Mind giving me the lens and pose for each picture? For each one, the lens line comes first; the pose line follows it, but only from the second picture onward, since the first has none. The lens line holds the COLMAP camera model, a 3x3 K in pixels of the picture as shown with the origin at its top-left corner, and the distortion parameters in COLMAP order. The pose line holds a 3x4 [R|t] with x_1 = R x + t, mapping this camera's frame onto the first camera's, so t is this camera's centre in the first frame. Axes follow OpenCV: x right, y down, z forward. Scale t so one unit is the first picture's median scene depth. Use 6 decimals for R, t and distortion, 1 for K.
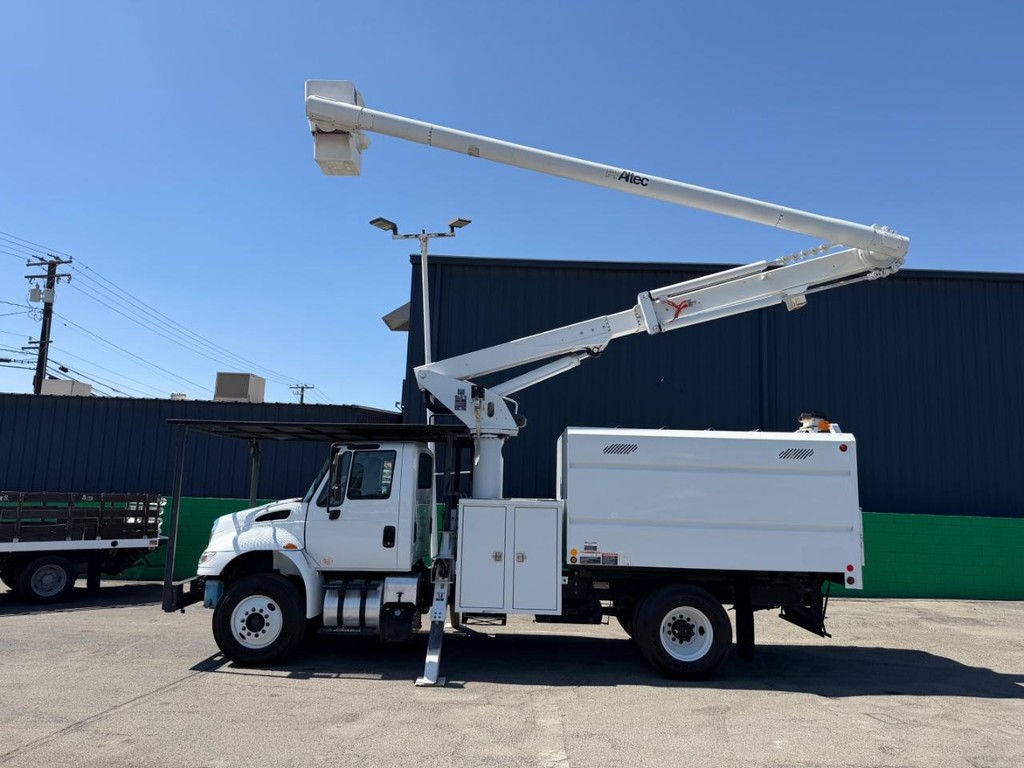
lens RADIAL K [[717.1, 0, 507.1], [0, 717.1, 381.1], [0, 0, 1]] dist [0.084329, -0.103365]
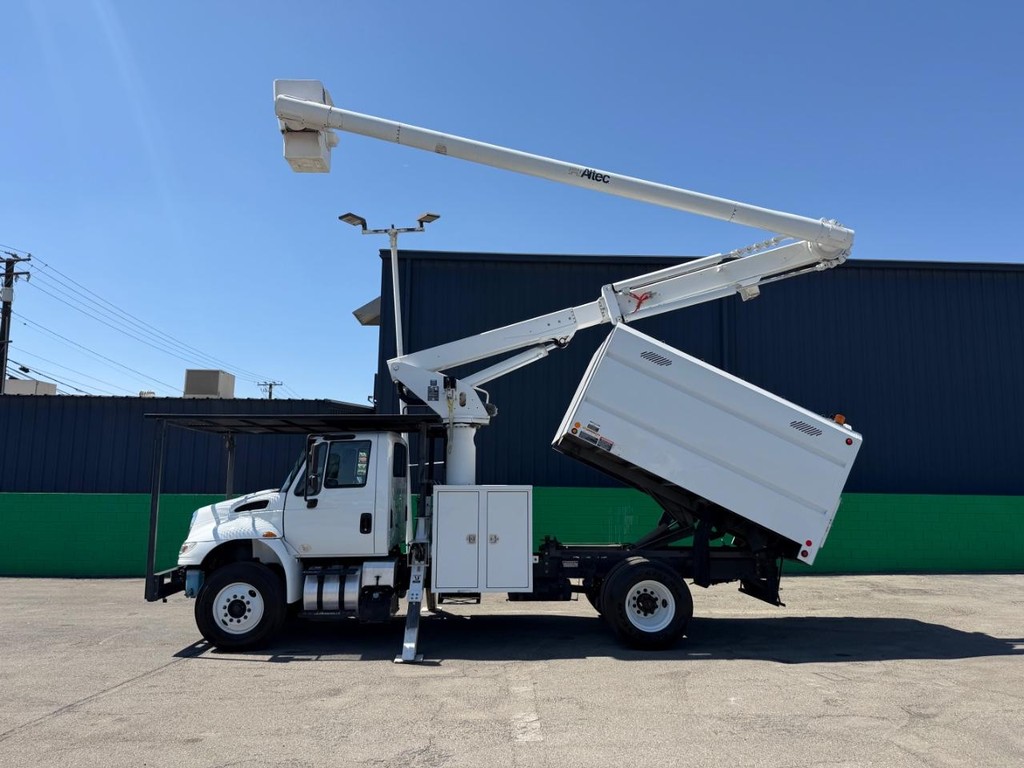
lens RADIAL K [[718.8, 0, 511.0], [0, 718.8, 382.9], [0, 0, 1]] dist [0.084659, -0.102449]
pose [[0.998862, -0.017052, 0.044539, 0.001651], [0.016539, 0.999793, 0.011854, 0.004966], [-0.044732, -0.011104, 0.998937, -0.046010]]
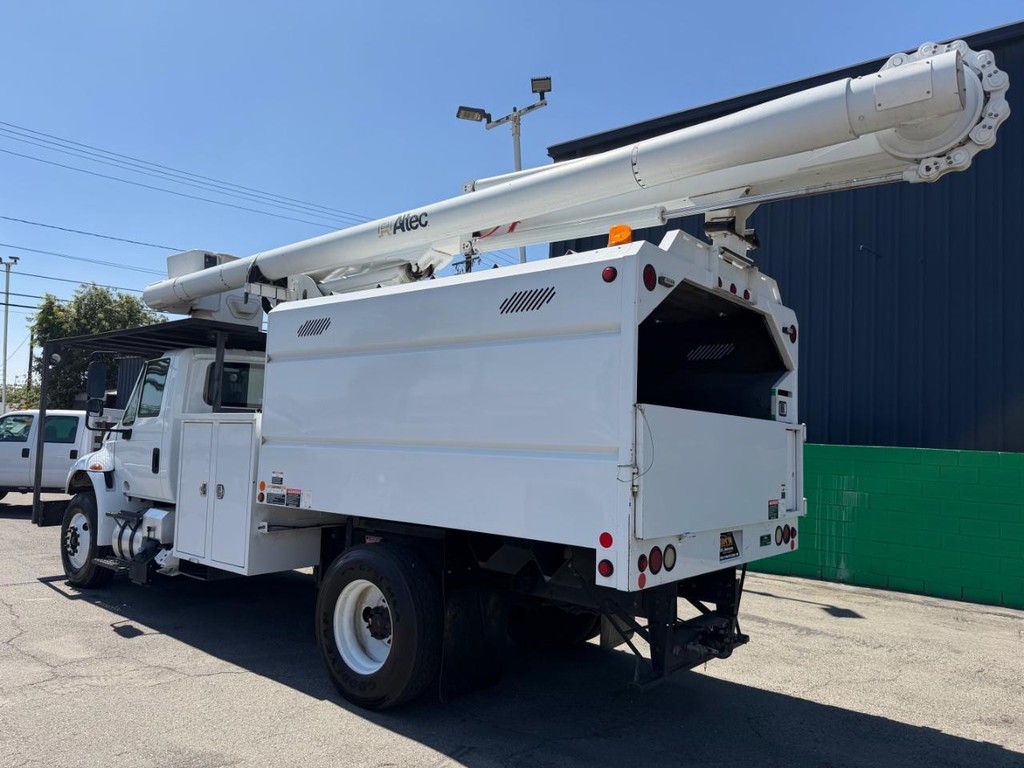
lens RADIAL K [[735.3, 0, 499.3], [0, 735.3, 385.7], [0, 0, 1]] dist [0.008101, -0.001584]
pose [[0.771290, -0.049065, -0.634590, 0.678230], [0.083628, 0.996193, 0.024620, 0.140102], [0.630966, -0.072058, 0.772457, 0.592203]]
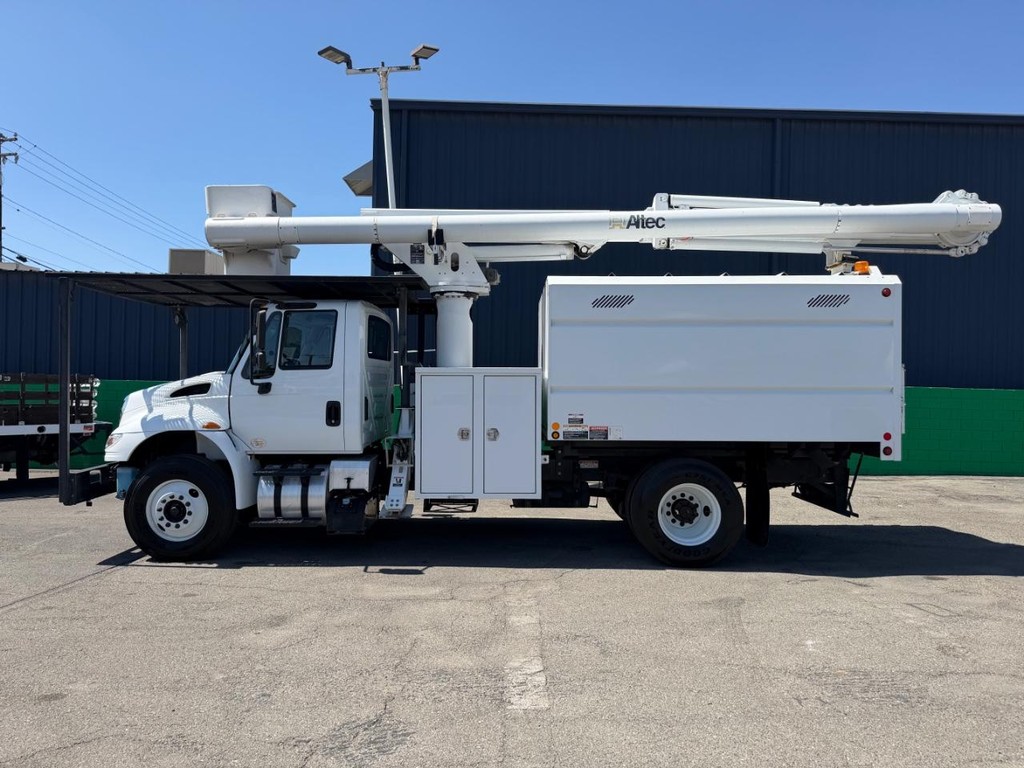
lens RADIAL K [[726.8, 0, 512.7], [0, 726.8, 385.7], [0, 0, 1]] dist [0.080199, -0.096791]
pose [[0.999749, -0.020548, 0.008926, 0.035168], [0.018958, 0.988247, 0.151686, 0.060924], [-0.011938, -0.151479, 0.988388, 0.173568]]
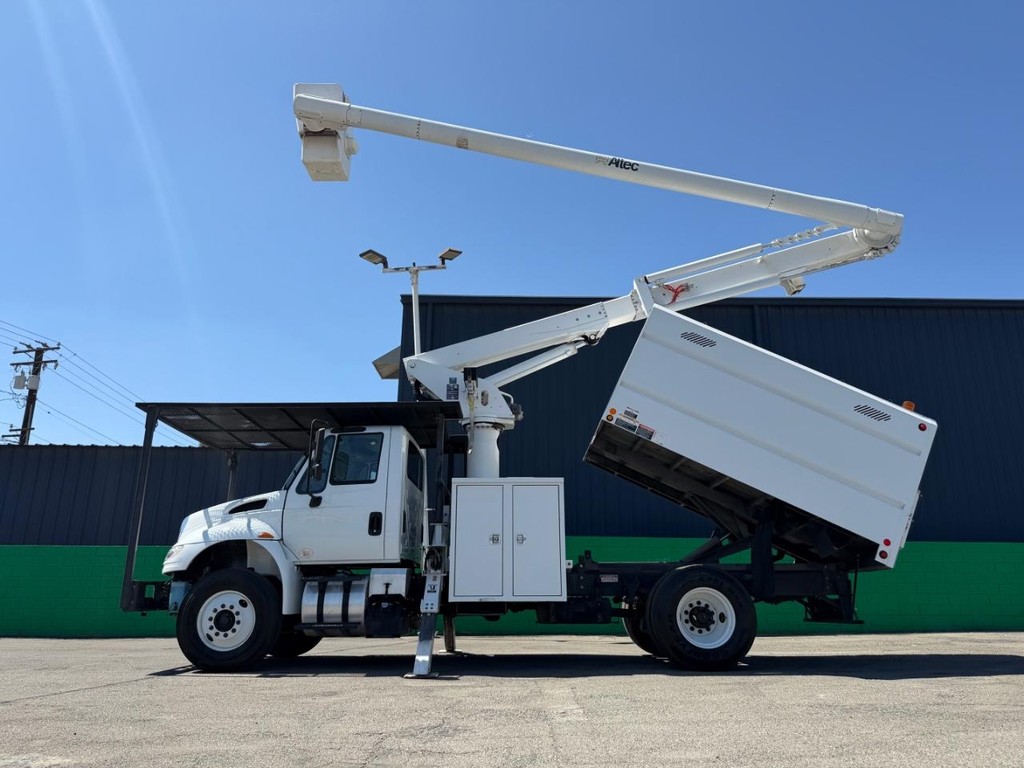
lens RADIAL K [[722.6, 0, 515.9], [0, 722.6, 377.9], [0, 0, 1]] dist [0.075558, -0.103734]
pose [[0.999511, -0.023021, 0.021175, -0.001239], [0.025836, 0.989238, -0.144015, 0.168170], [-0.017632, 0.144491, 0.989349, 0.059901]]
